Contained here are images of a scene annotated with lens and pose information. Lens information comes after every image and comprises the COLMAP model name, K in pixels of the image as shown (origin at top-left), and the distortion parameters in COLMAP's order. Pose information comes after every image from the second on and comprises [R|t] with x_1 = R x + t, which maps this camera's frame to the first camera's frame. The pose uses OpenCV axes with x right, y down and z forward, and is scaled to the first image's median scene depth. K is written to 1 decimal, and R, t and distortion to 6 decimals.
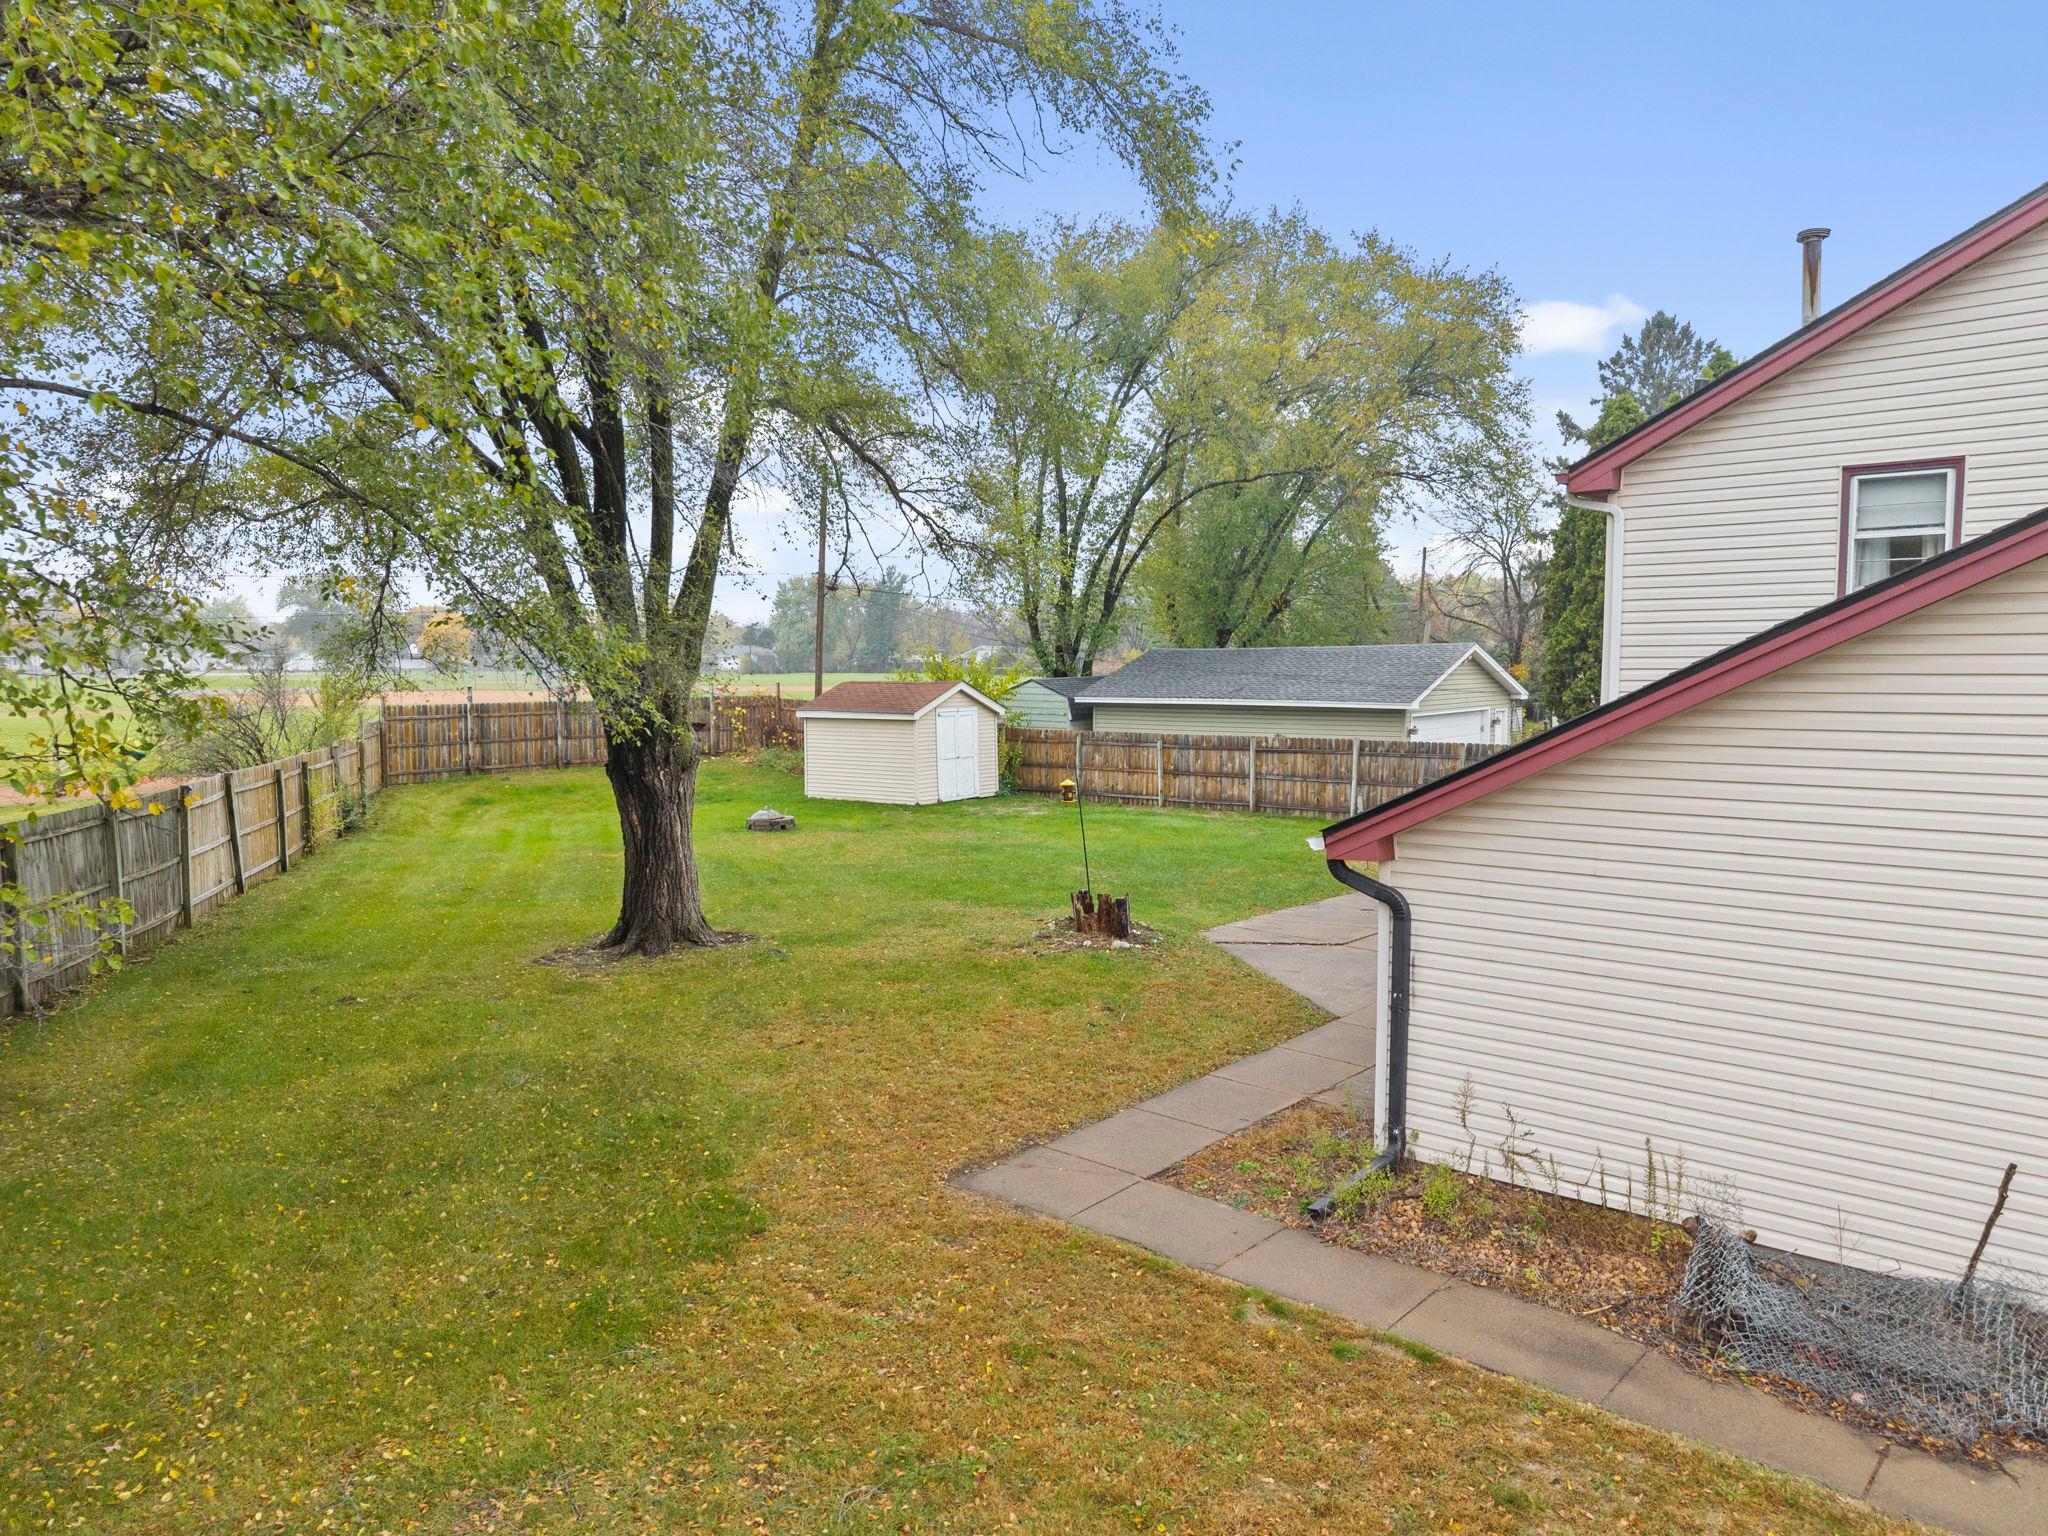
lens RADIAL K [[1380.0, 0, 1024.0], [0, 1380.0, 768.0], [0, 0, 1]] dist [0.032164, -0.033996]
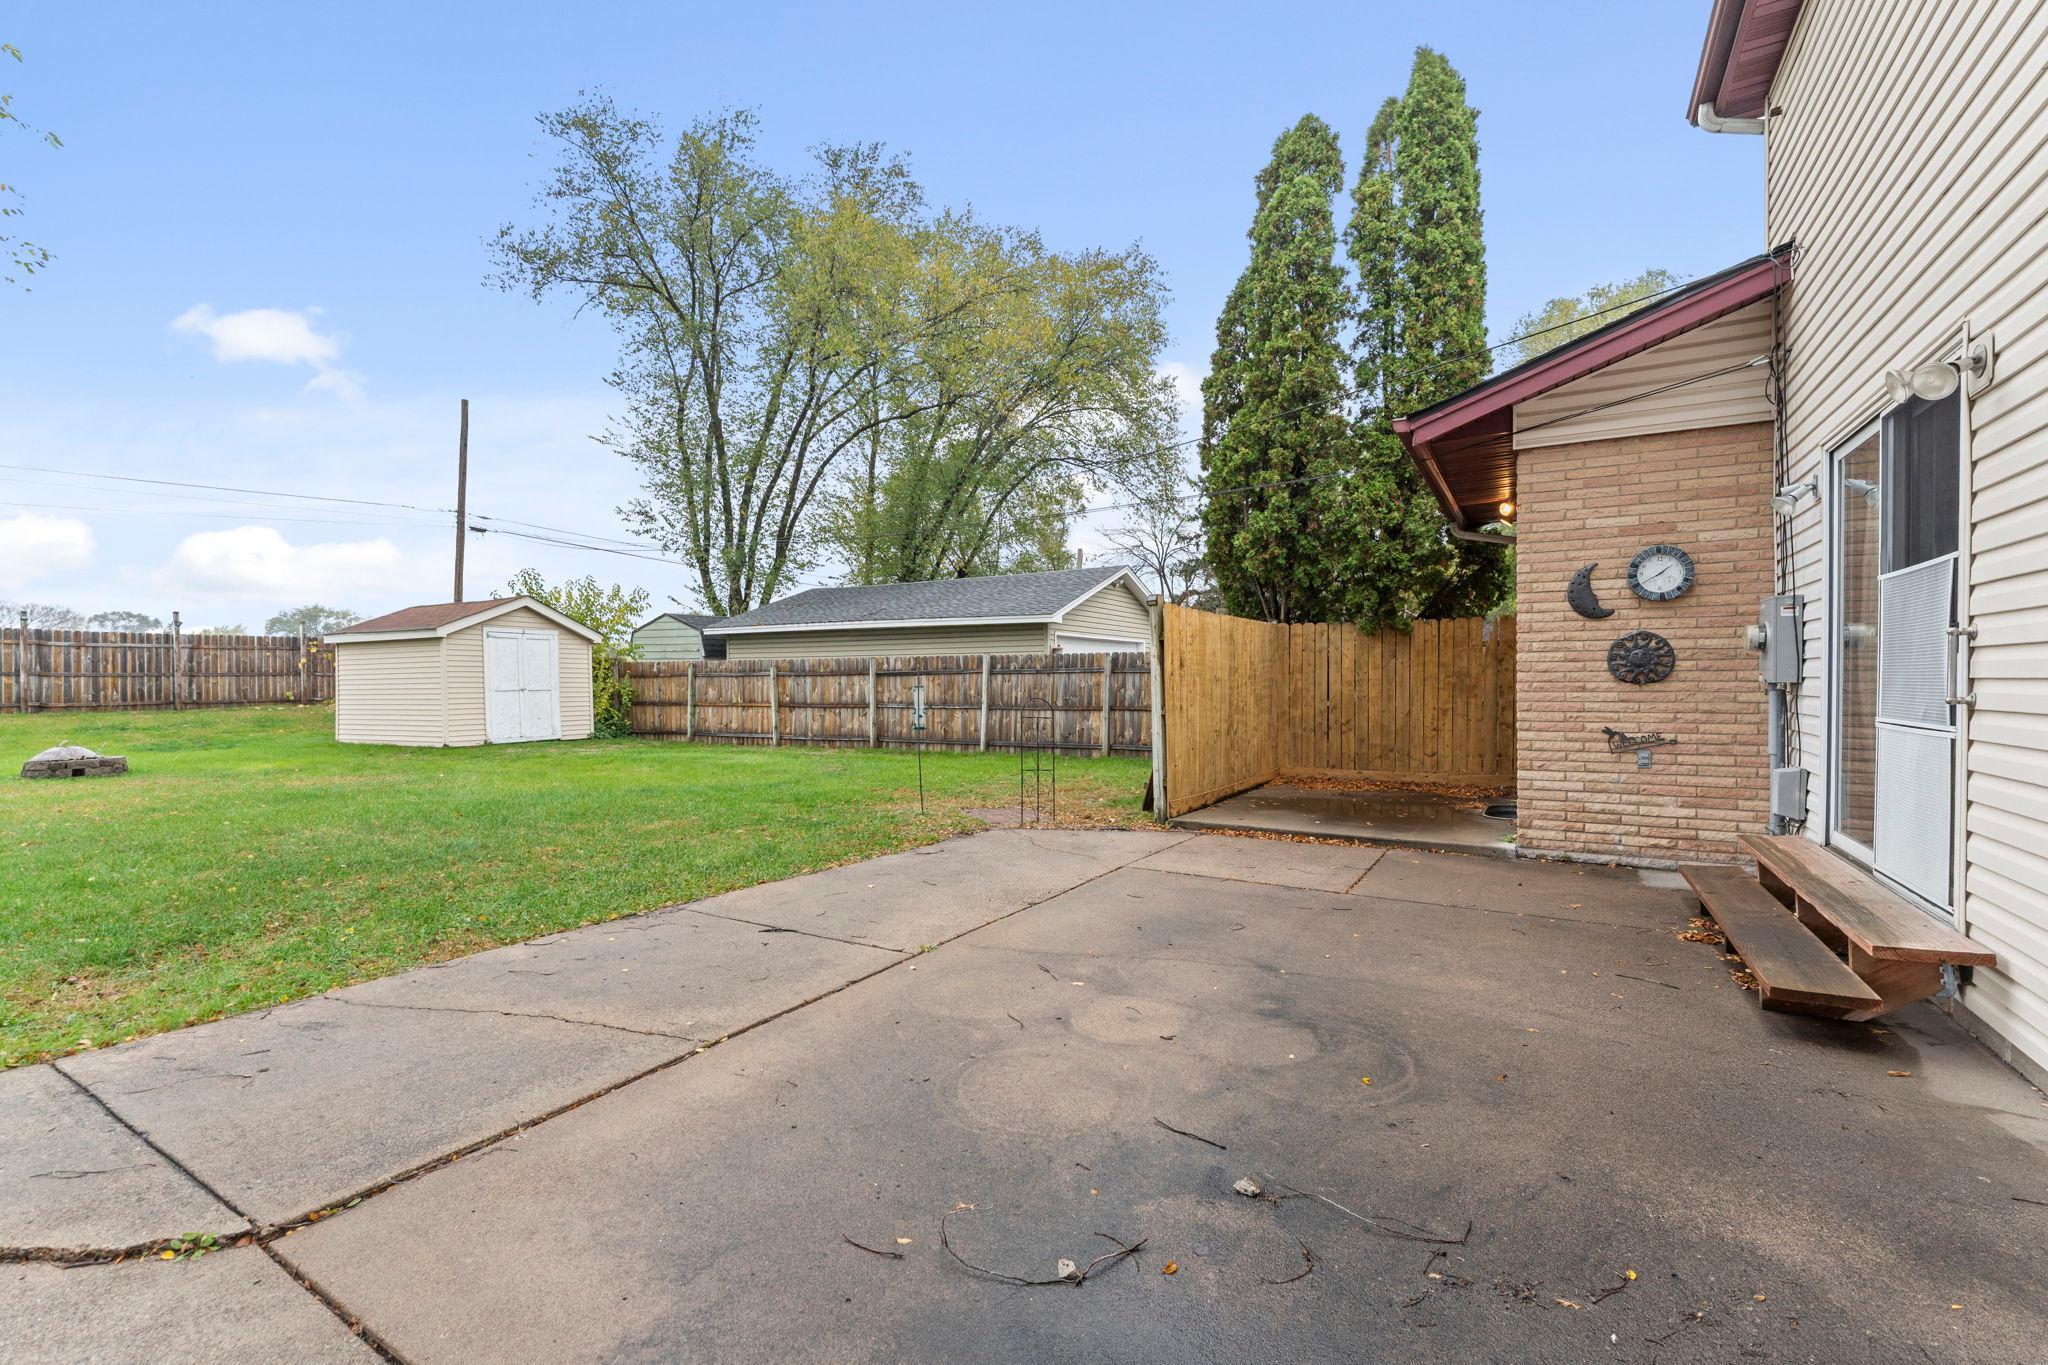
lens RADIAL K [[890.3, 0, 1024.0], [0, 890.3, 682.5], [0, 0, 1]] dist [-0.000335, -0.000332]
pose [[0.984246, -0.000879, 0.176803, 0.154156], [0.014473, 0.997032, -0.075611, 0.033018], [-0.176212, 0.076979, 0.981338, 0.435602]]
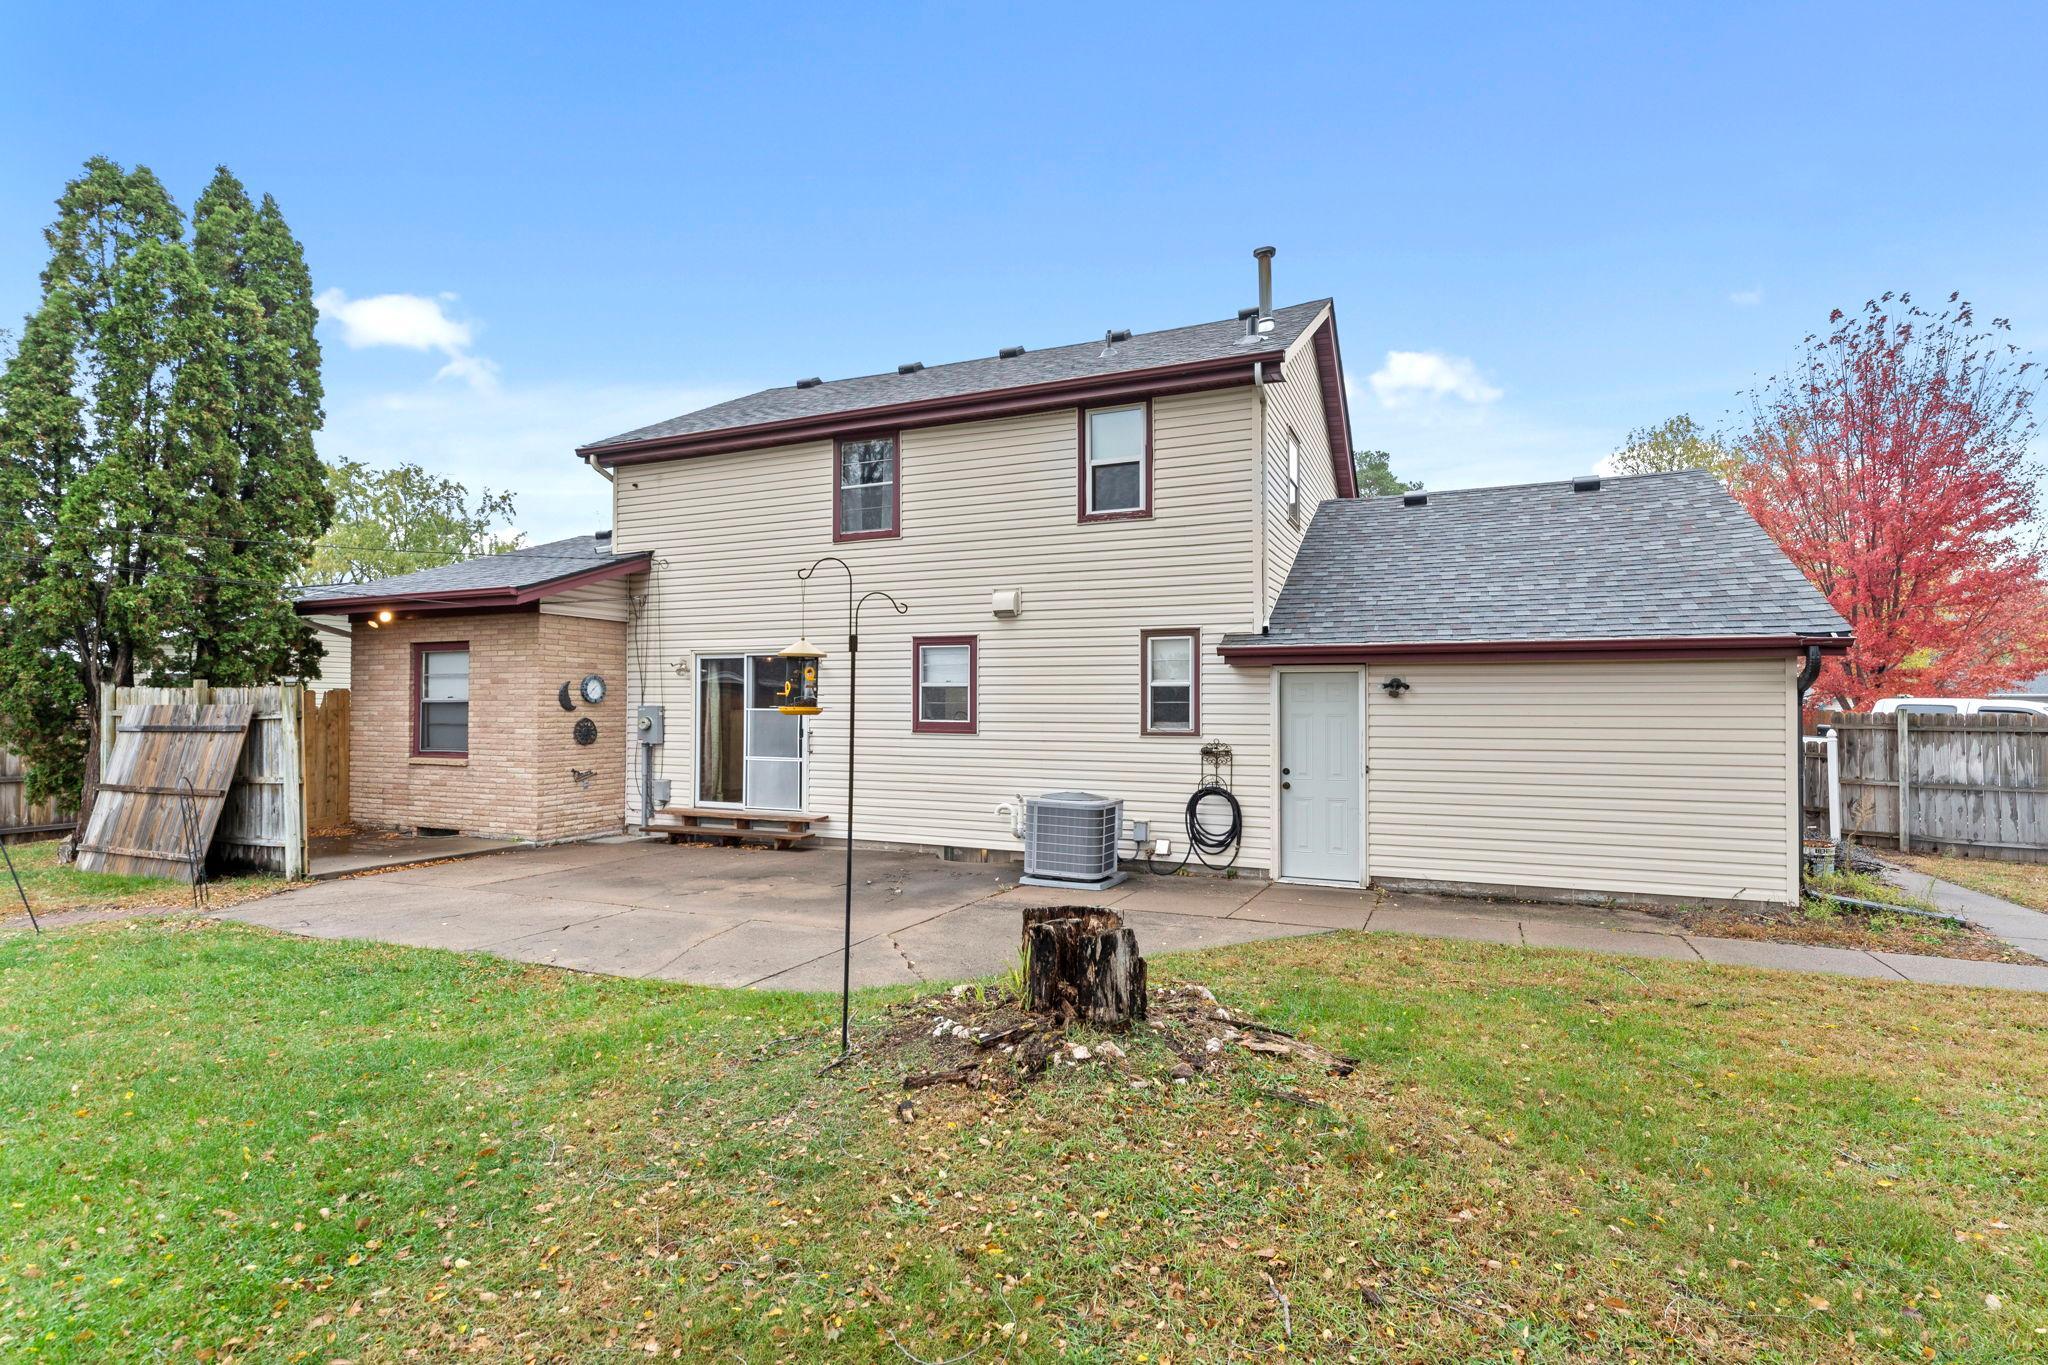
lens RADIAL K [[979.7, 0, 1019.2], [0, 979.7, 698.2], [0, 0, 1]] dist [-0.001073, 0.000104]
pose [[-0.294606, 0.012131, 0.955542, -0.107158], [0.074106, 0.997198, 0.010188, 0.011983], [-0.952741, 0.073813, -0.294680, 0.539423]]
